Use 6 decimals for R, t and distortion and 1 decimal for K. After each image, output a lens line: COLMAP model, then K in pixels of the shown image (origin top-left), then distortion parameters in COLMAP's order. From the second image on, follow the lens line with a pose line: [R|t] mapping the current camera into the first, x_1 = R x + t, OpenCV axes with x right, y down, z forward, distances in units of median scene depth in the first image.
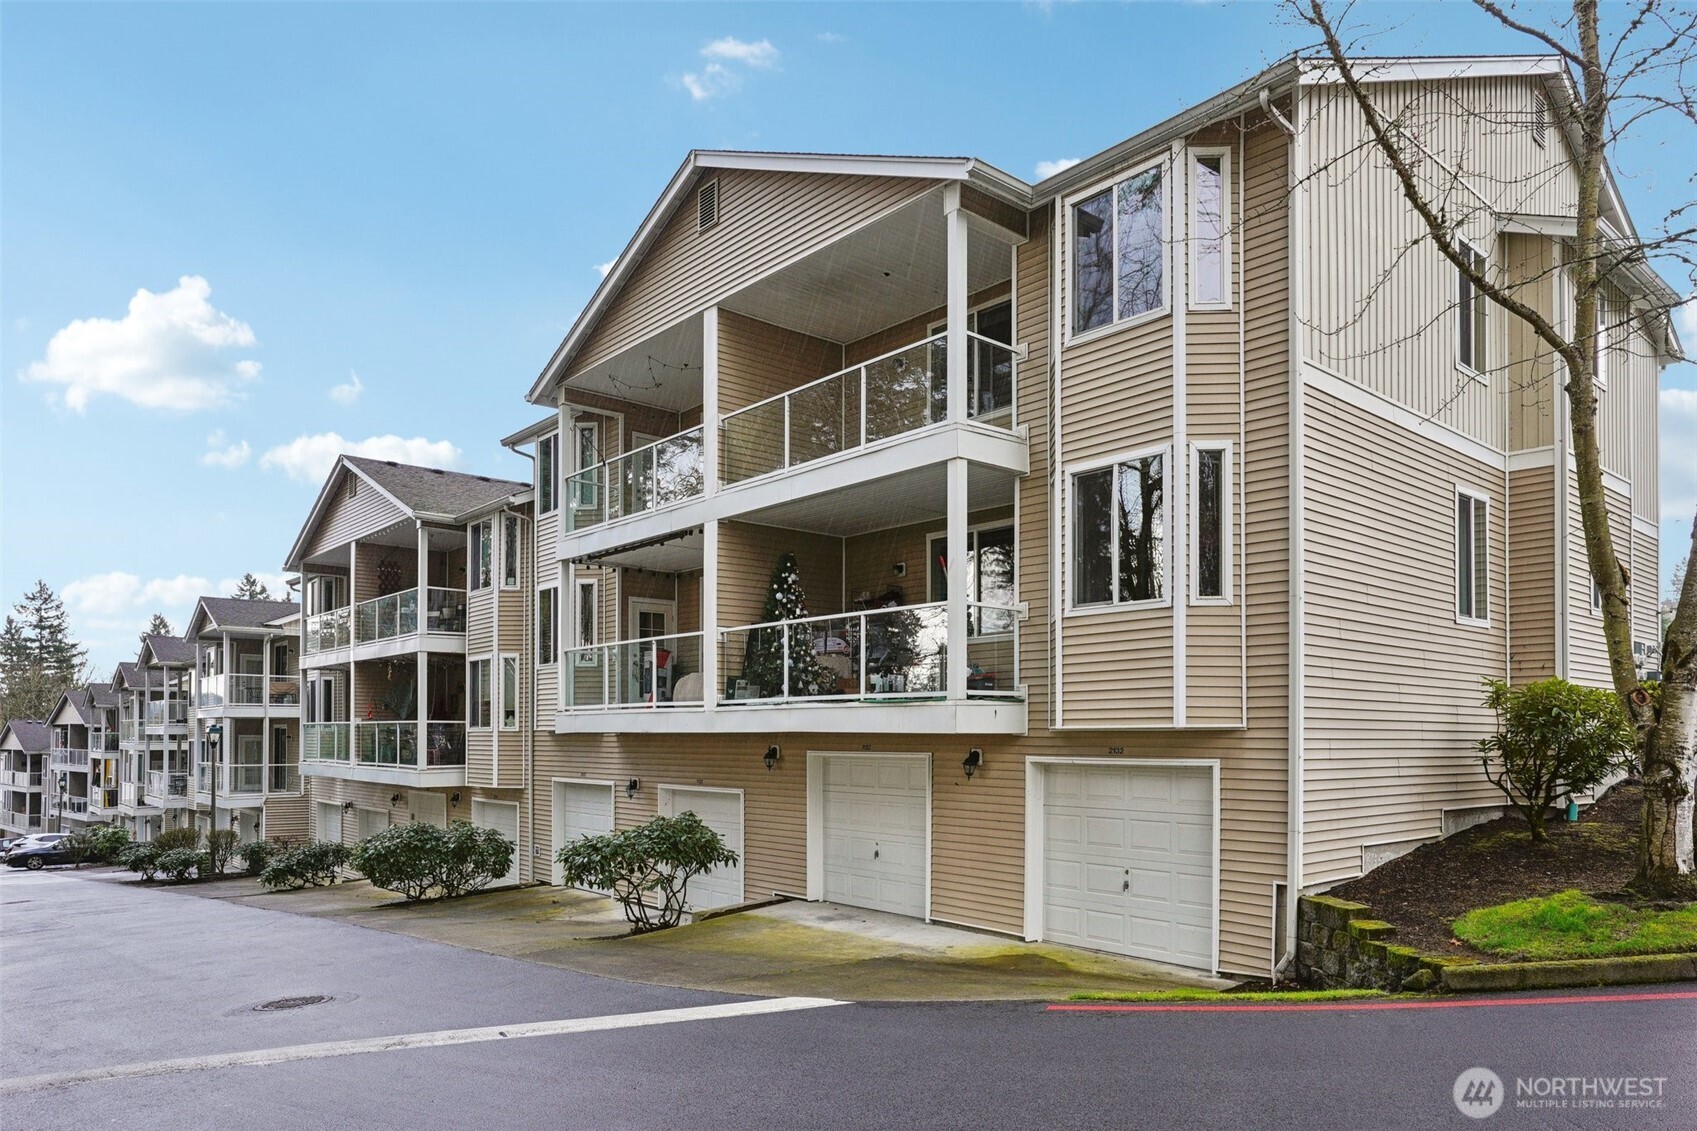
lens RADIAL K [[1073.1, 0, 848.5], [0, 1073.1, 565.5], [0, 0, 1]] dist [0.004874, 0.001091]
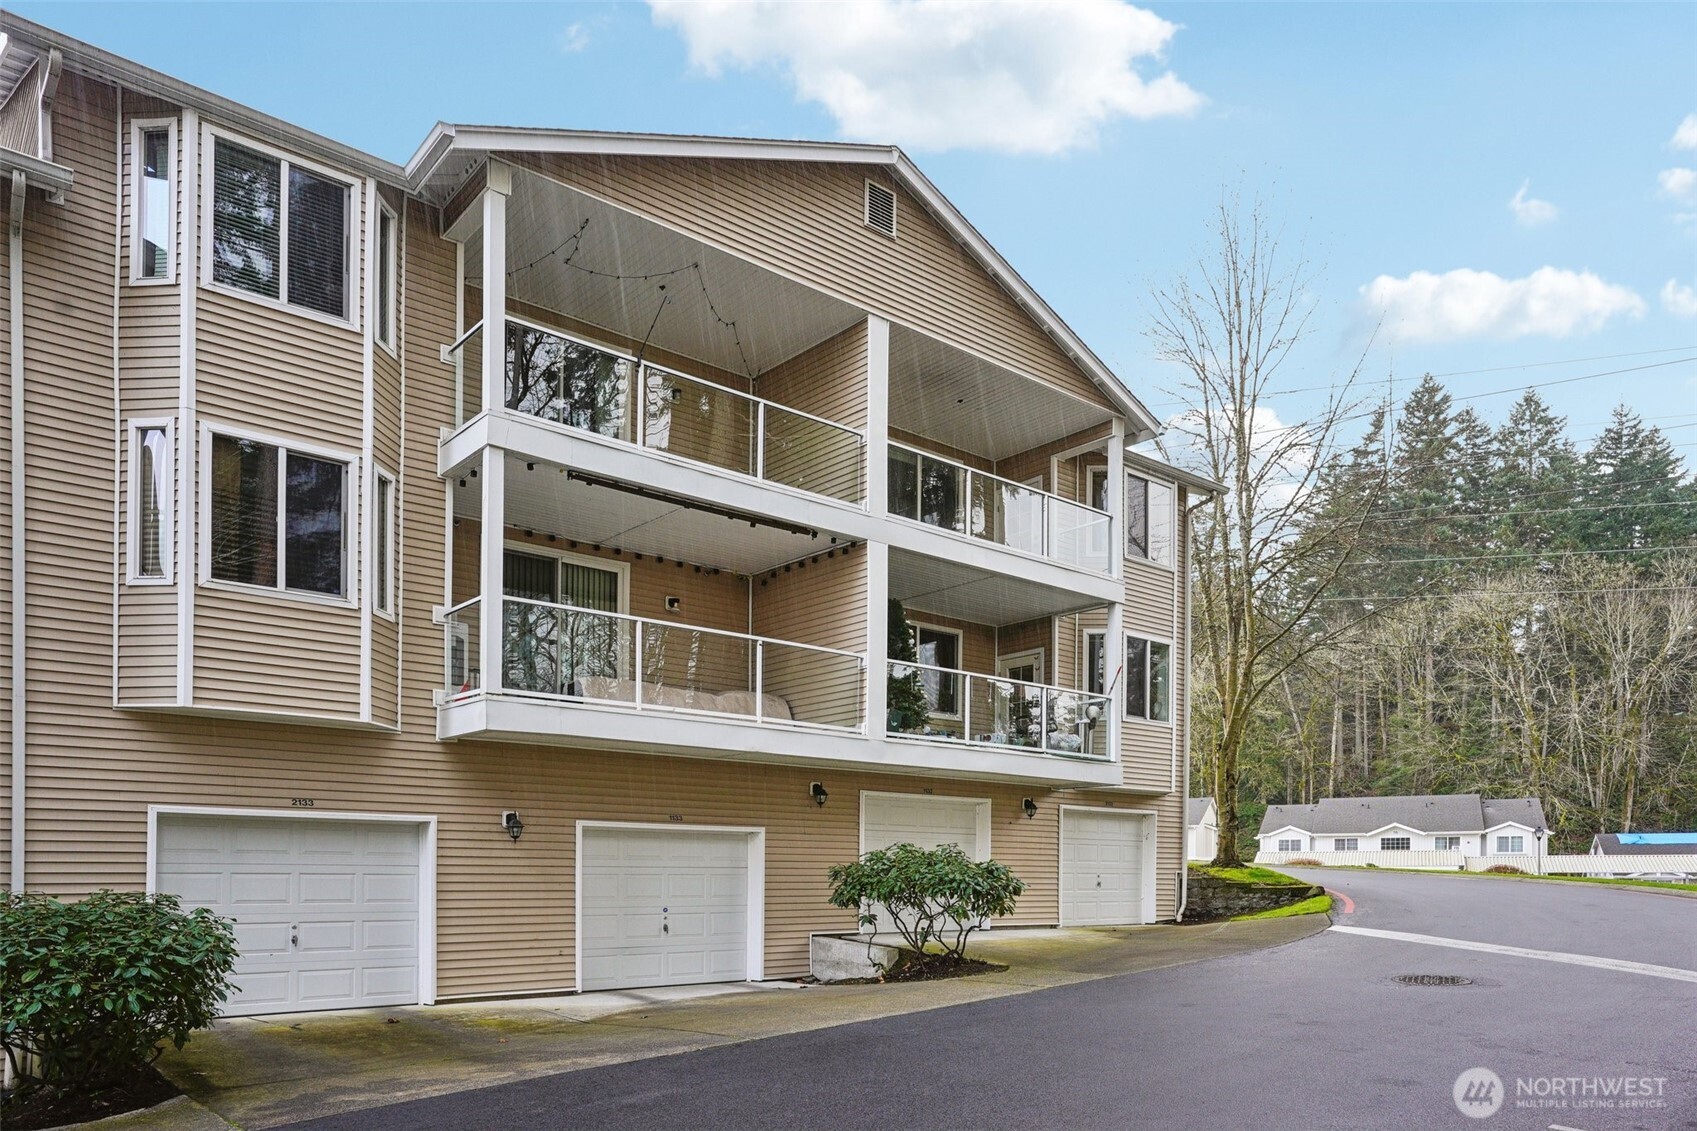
lens RADIAL K [[1073.1, 0, 848.5], [0, 1073.1, 565.5], [0, 0, 1]] dist [0.004874, 0.001091]
pose [[-0.029602, 0.254920, 0.966509, -1.159660], [-0.182158, 0.949365, -0.255977, 0.257587], [-0.982824, -0.183635, 0.018332, 1.145080]]
